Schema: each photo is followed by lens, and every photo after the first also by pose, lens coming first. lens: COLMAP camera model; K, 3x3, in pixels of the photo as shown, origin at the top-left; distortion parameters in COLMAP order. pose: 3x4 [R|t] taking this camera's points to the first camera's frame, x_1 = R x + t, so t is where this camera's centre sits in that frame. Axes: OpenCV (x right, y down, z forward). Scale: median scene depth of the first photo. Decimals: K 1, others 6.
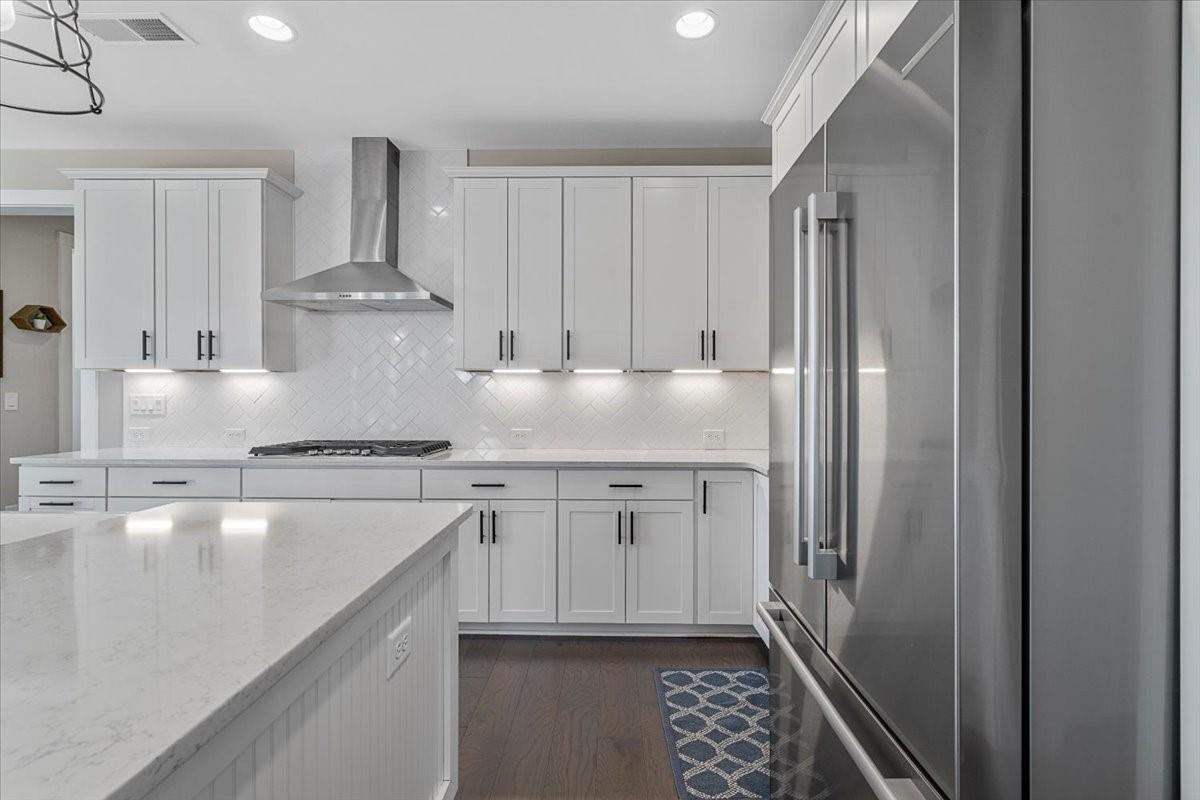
lens RADIAL K [[553.7, 0, 603.1], [0, 553.7, 396.7], [0, 0, 1]] dist [0.002577, -0.000546]
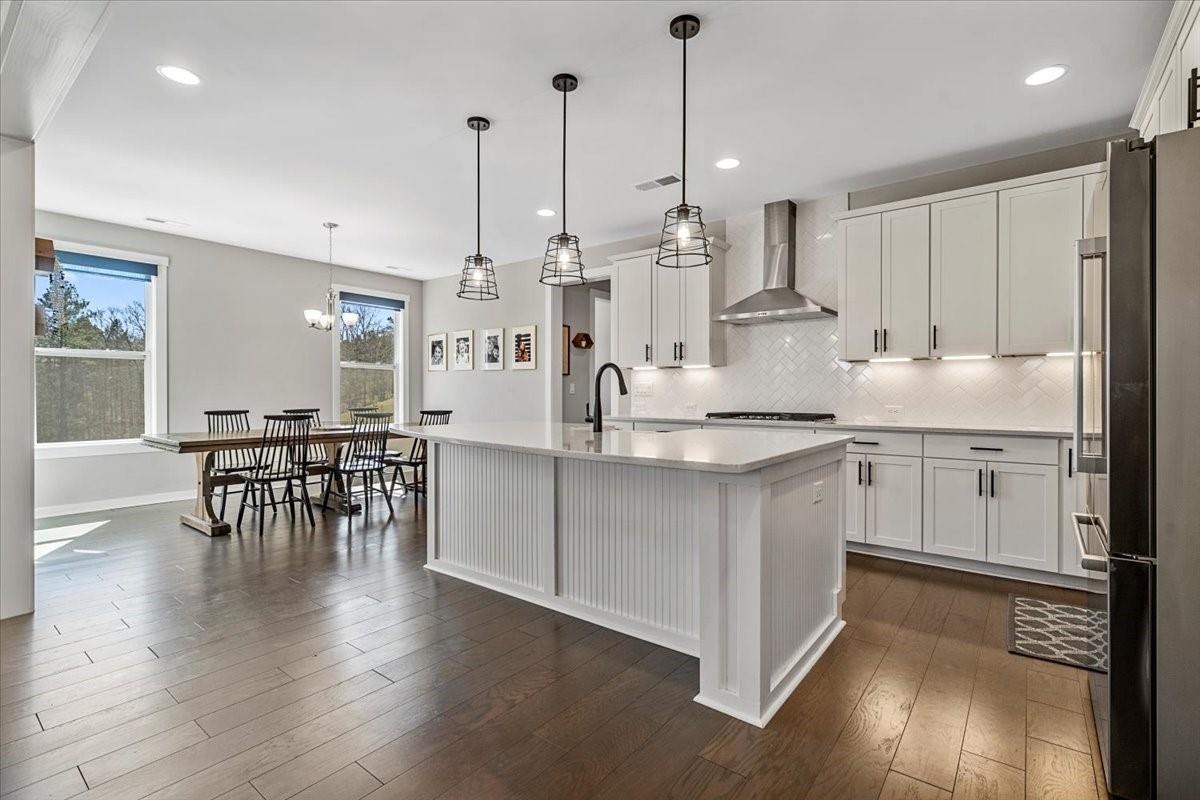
lens RADIAL K [[553.7, 0, 605.4], [0, 553.7, 396.0], [0, 0, 1]] dist [0.002577, -0.000546]
pose [[0.800425, 0.000914, -0.599433, 0.089986], [0.000880, 0.999996, 0.002700, 0.034253], [0.599433, -0.002688, 0.800421, -0.436126]]
